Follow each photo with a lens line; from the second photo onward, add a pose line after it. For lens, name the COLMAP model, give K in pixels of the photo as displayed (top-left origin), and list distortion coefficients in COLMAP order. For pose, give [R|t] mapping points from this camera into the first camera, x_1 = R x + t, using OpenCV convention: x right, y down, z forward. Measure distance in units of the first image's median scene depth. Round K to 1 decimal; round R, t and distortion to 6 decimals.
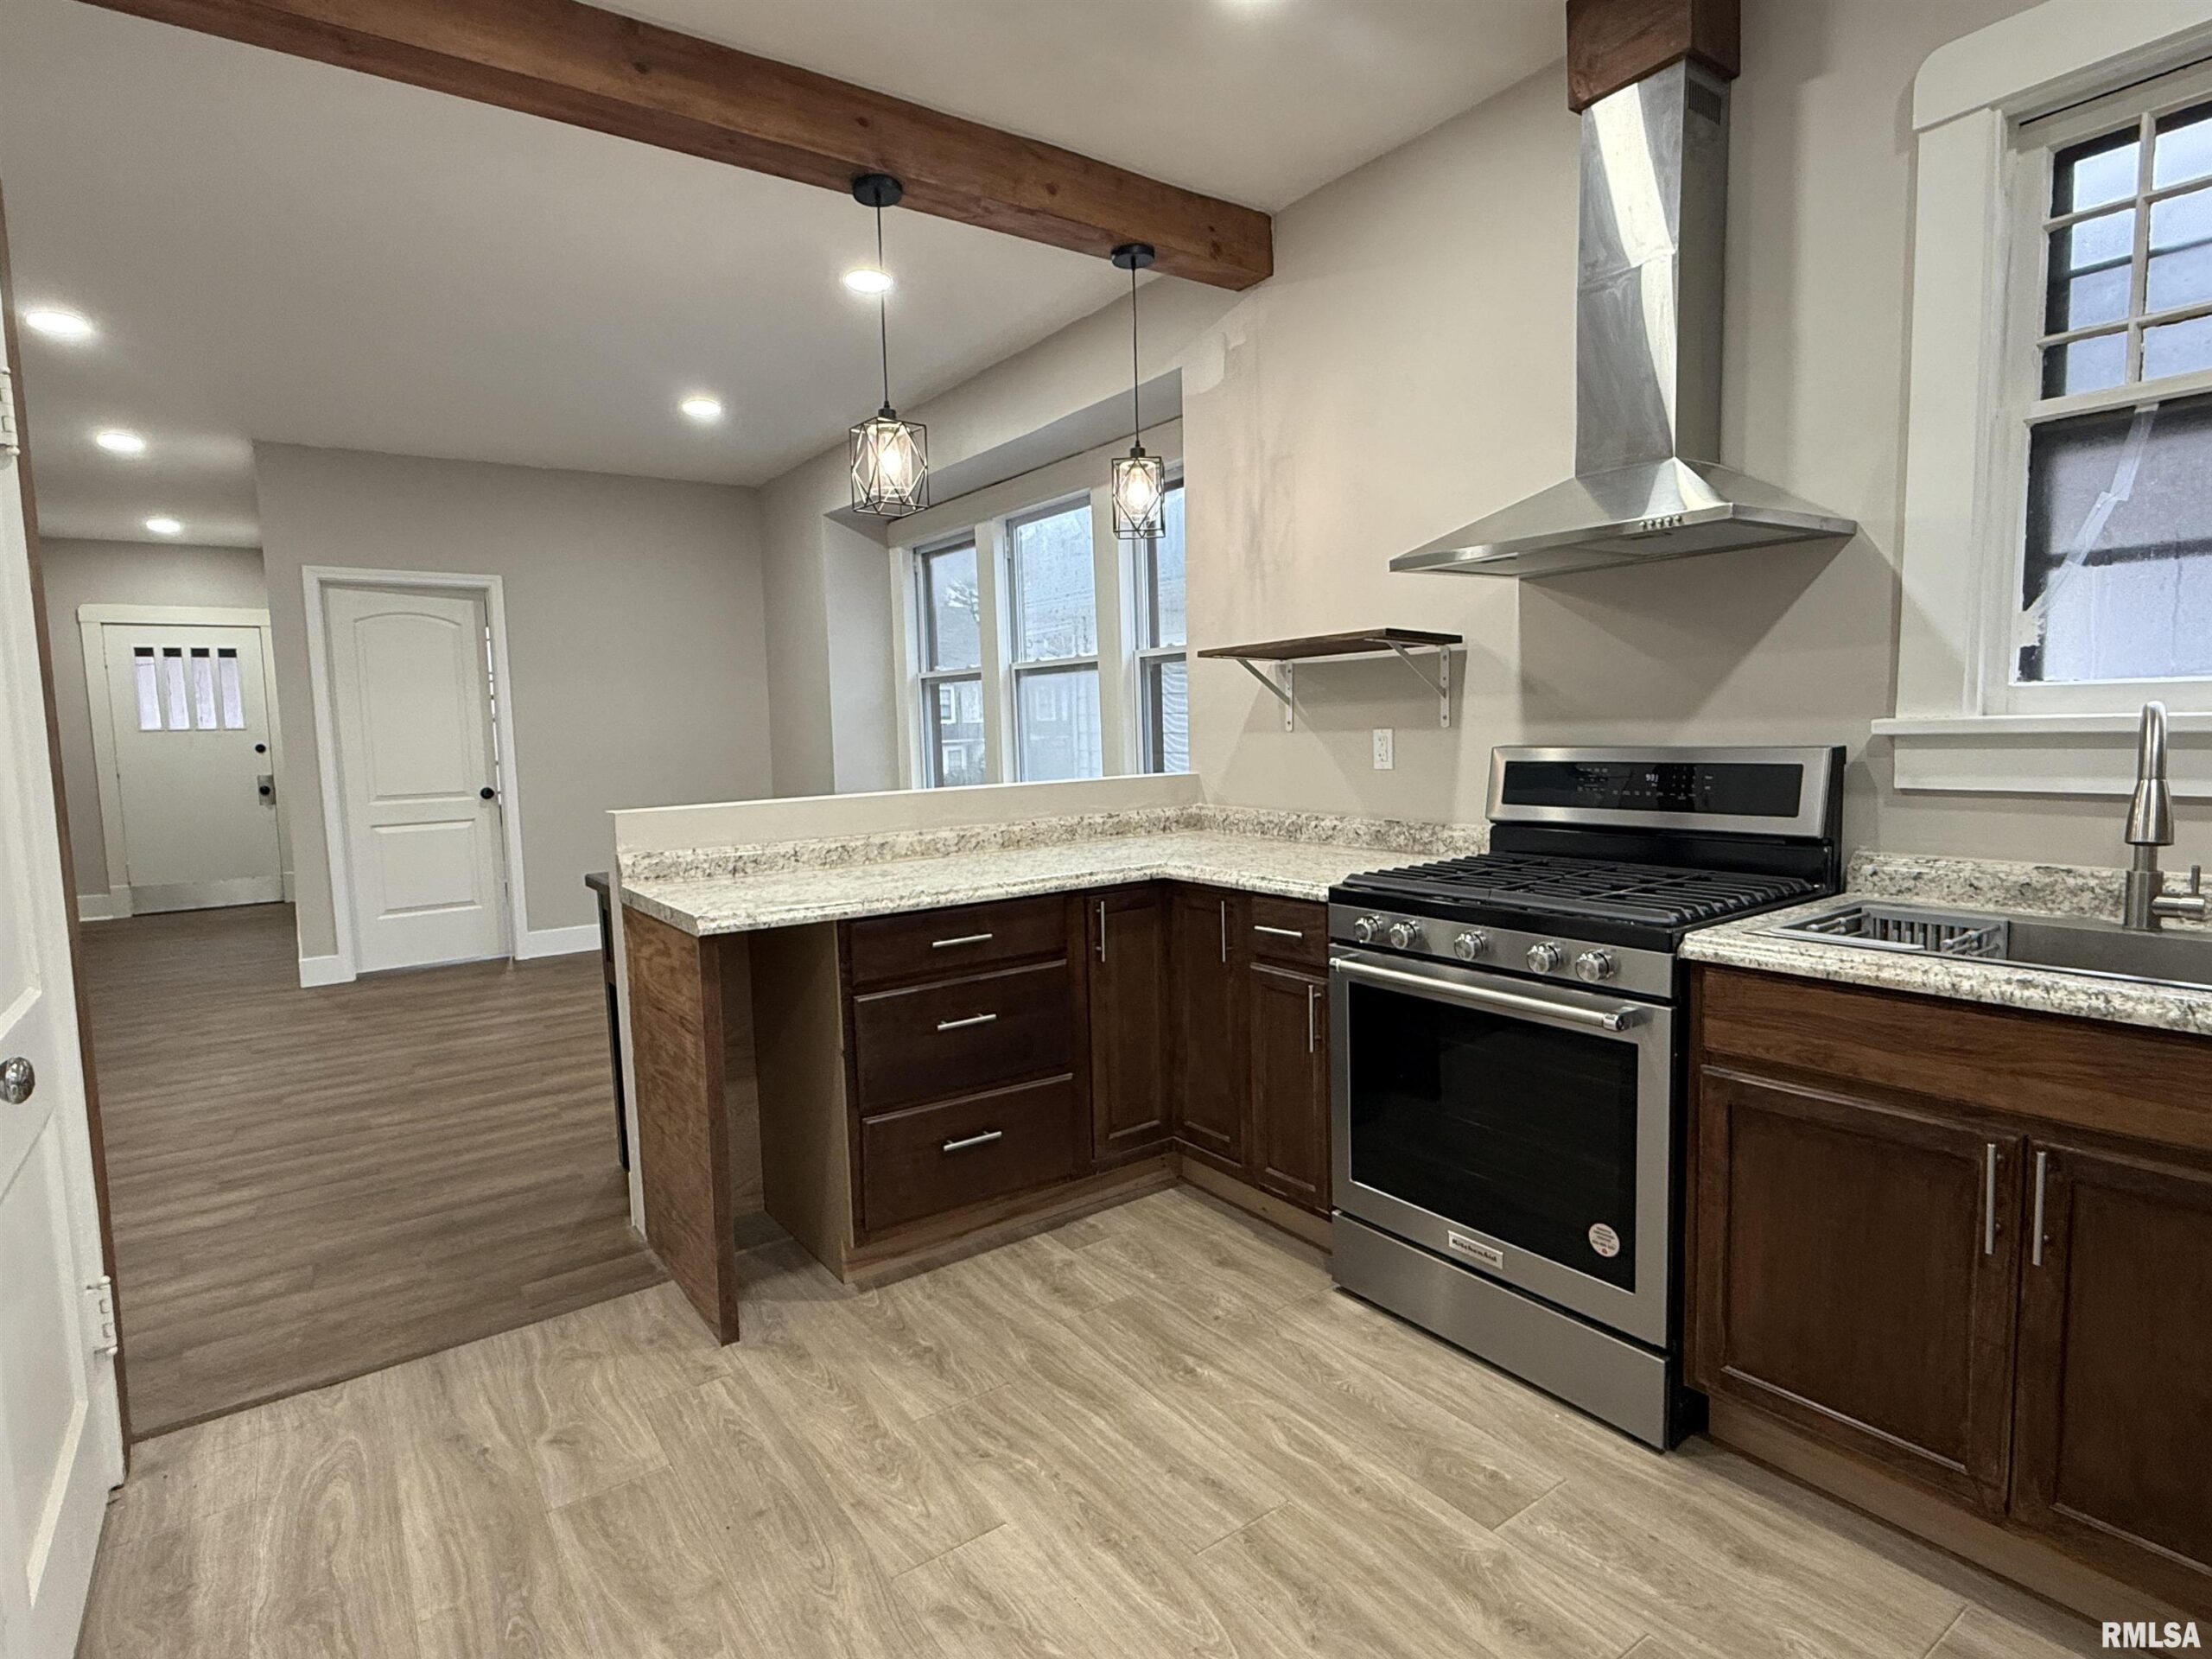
lens RADIAL K [[1164.4, 0, 1106.0], [0, 1164.4, 829.5], [0, 0, 1]] dist [0.000973, -0.000606]
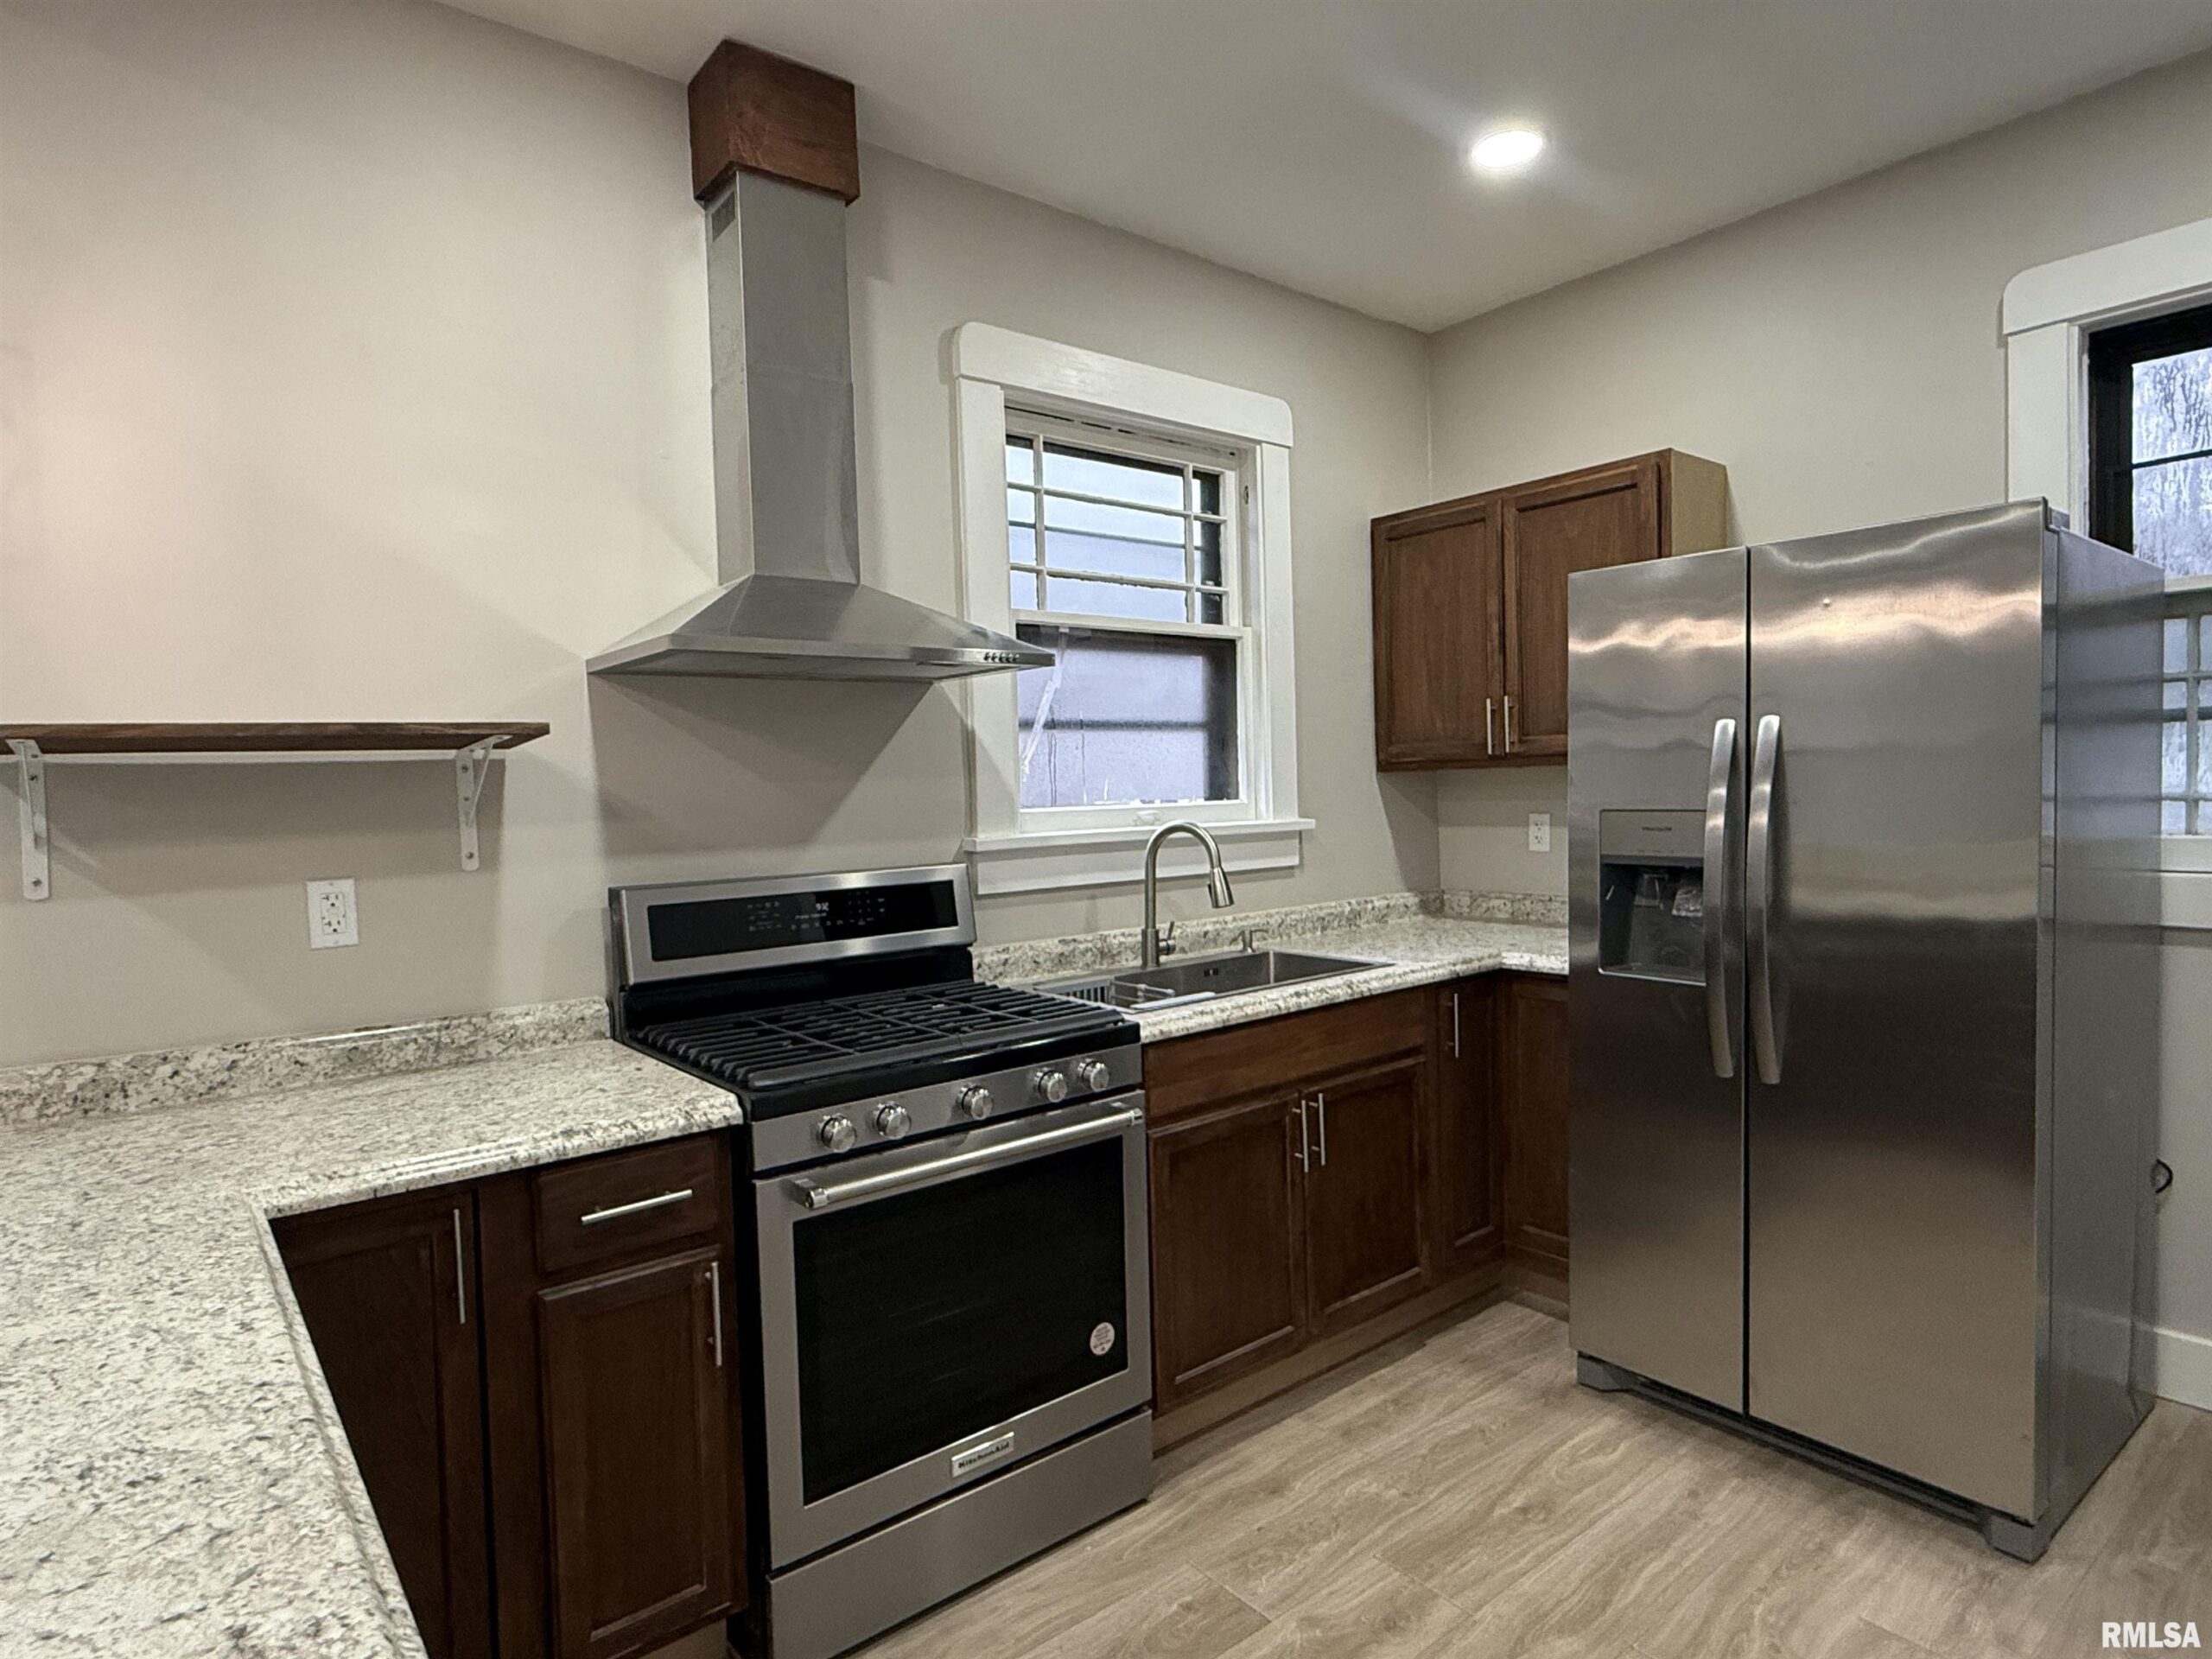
lens RADIAL K [[1234.6, 0, 1106.0], [0, 1234.6, 829.5], [0, 0, 1]] dist [0.001467, 0.000798]
pose [[-0.061980, -0.007664, 0.998048, -0.537135], [0.124531, 0.992097, 0.015352, -0.091741], [-0.990278, 0.125239, -0.060536, 0.810727]]
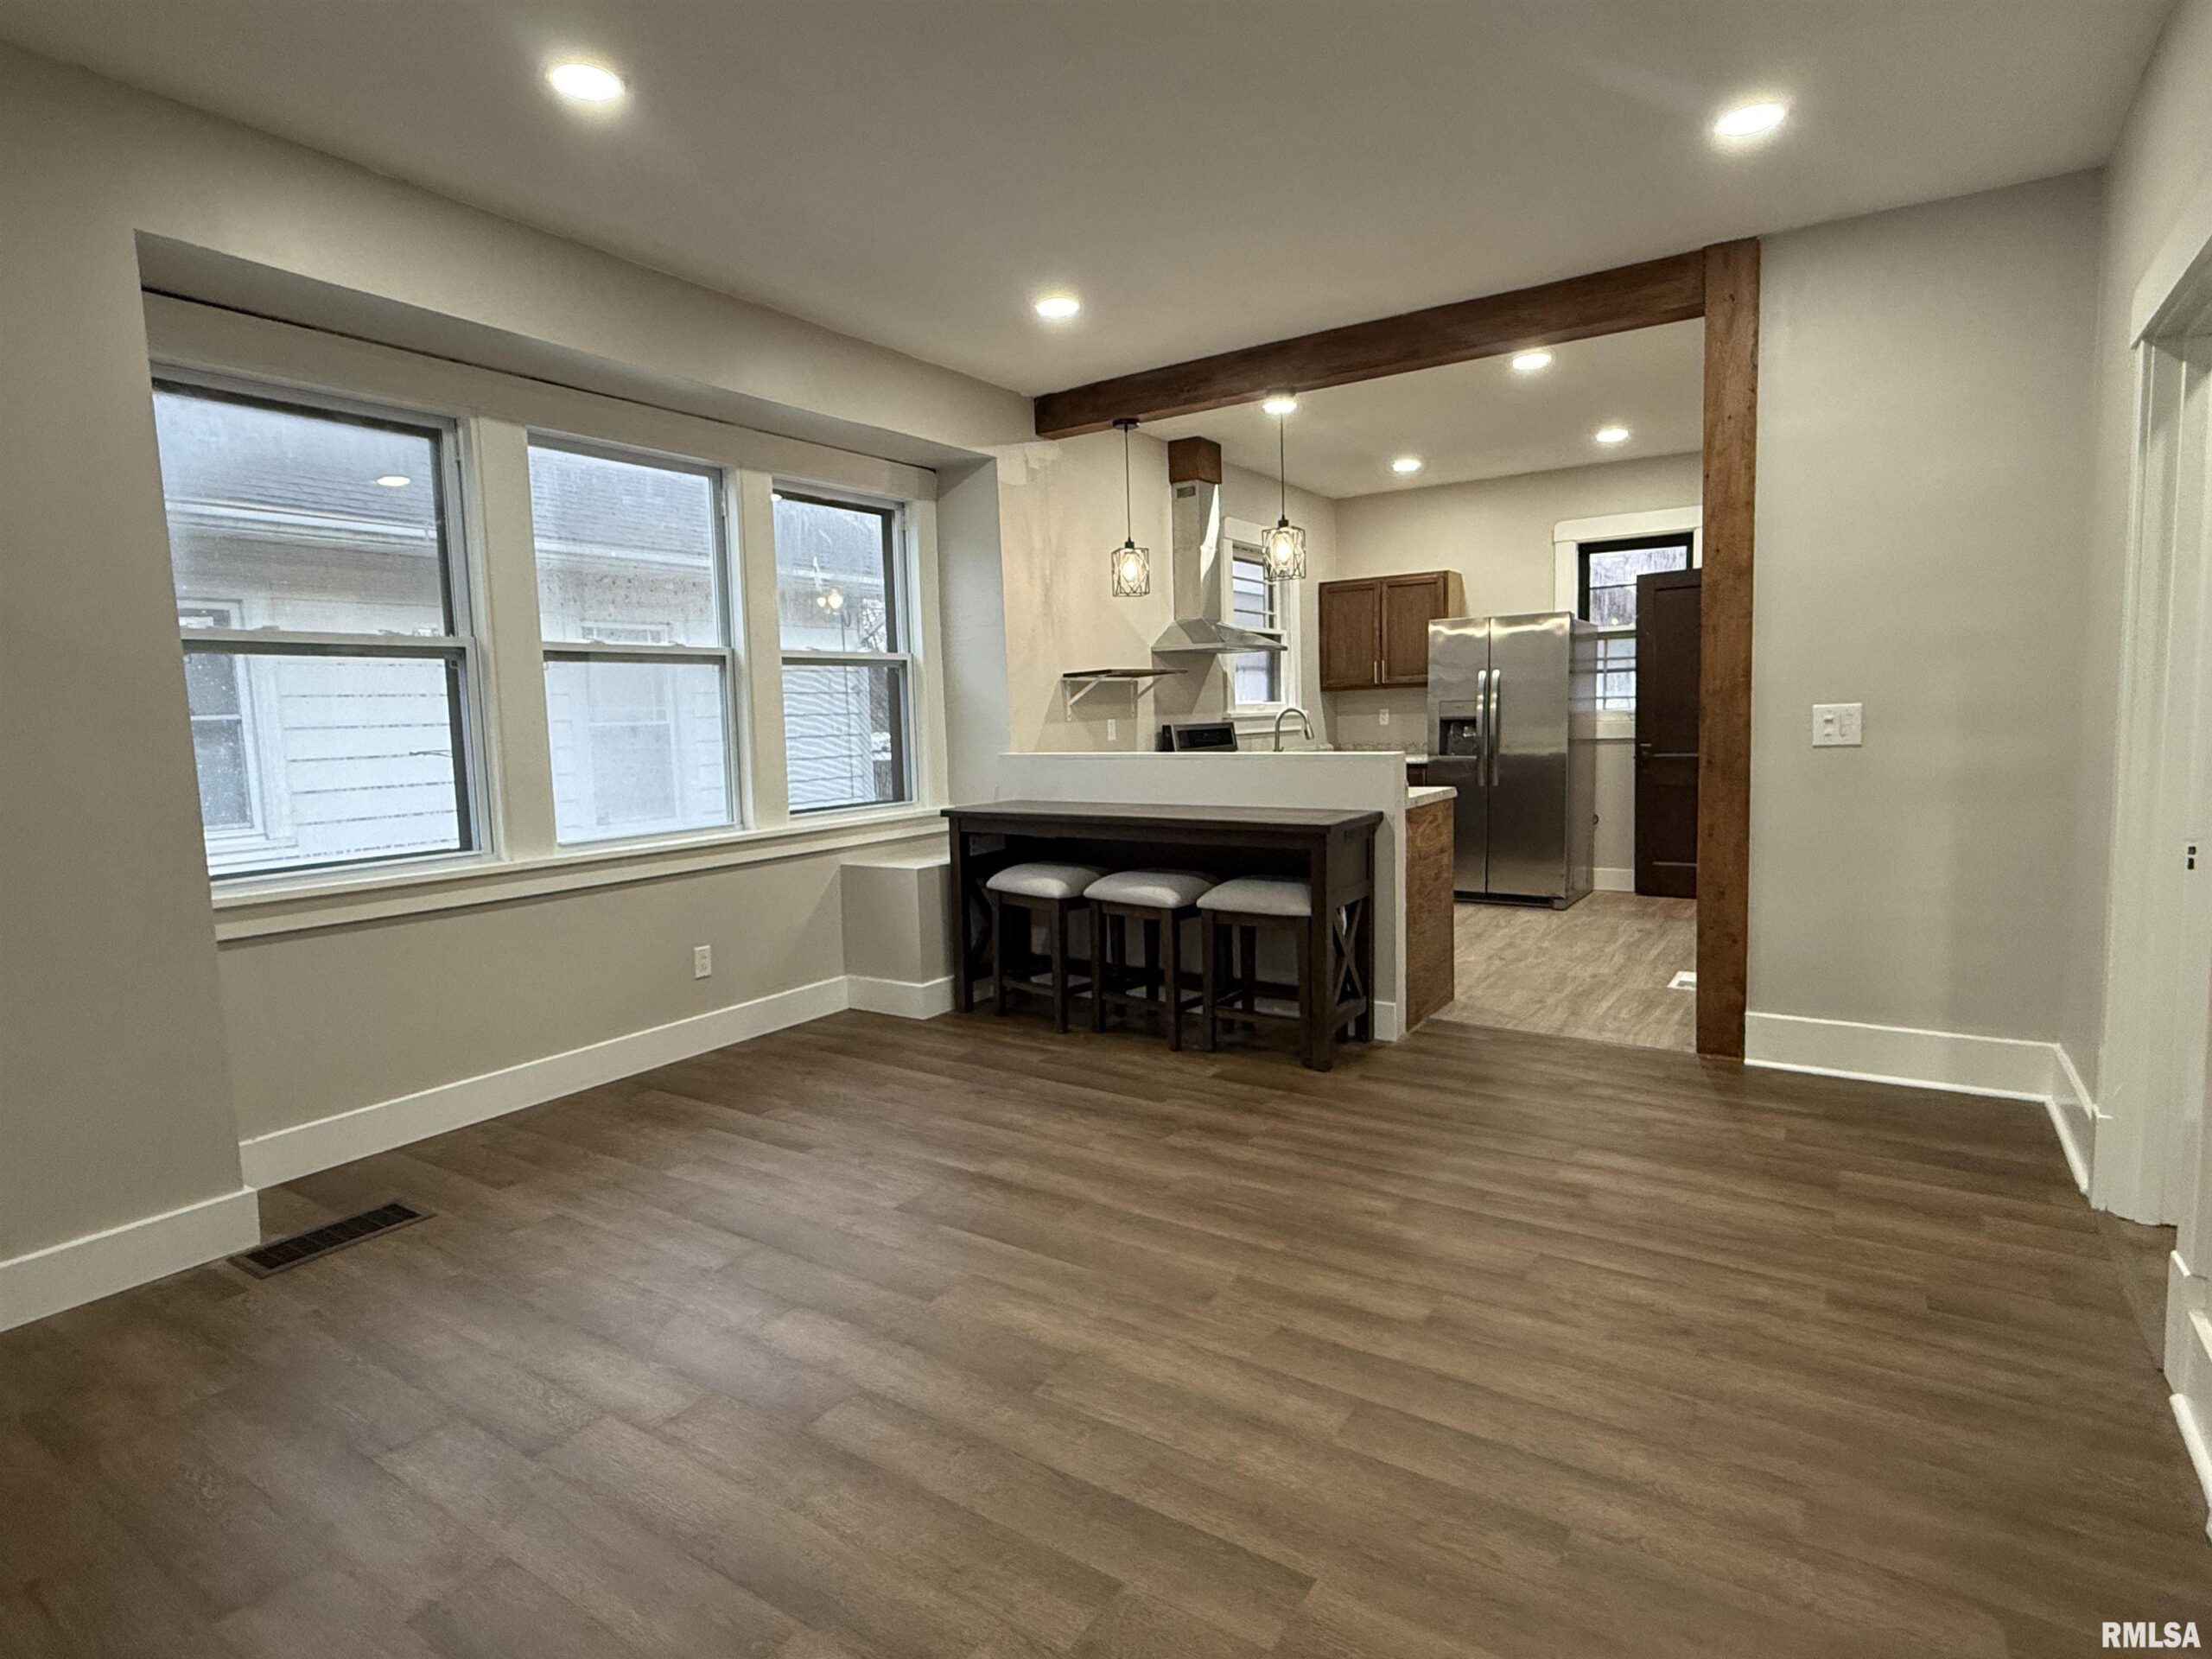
lens RADIAL K [[1164.4, 0, 1106.0], [0, 1164.4, 829.5], [0, 0, 1]] dist [0.000973, -0.000606]
pose [[-0.360848, -0.057739, 0.930835, -1.920773], [0.125956, 0.985920, 0.109985, -0.150257], [-0.924080, 0.156932, -0.348495, 2.142083]]
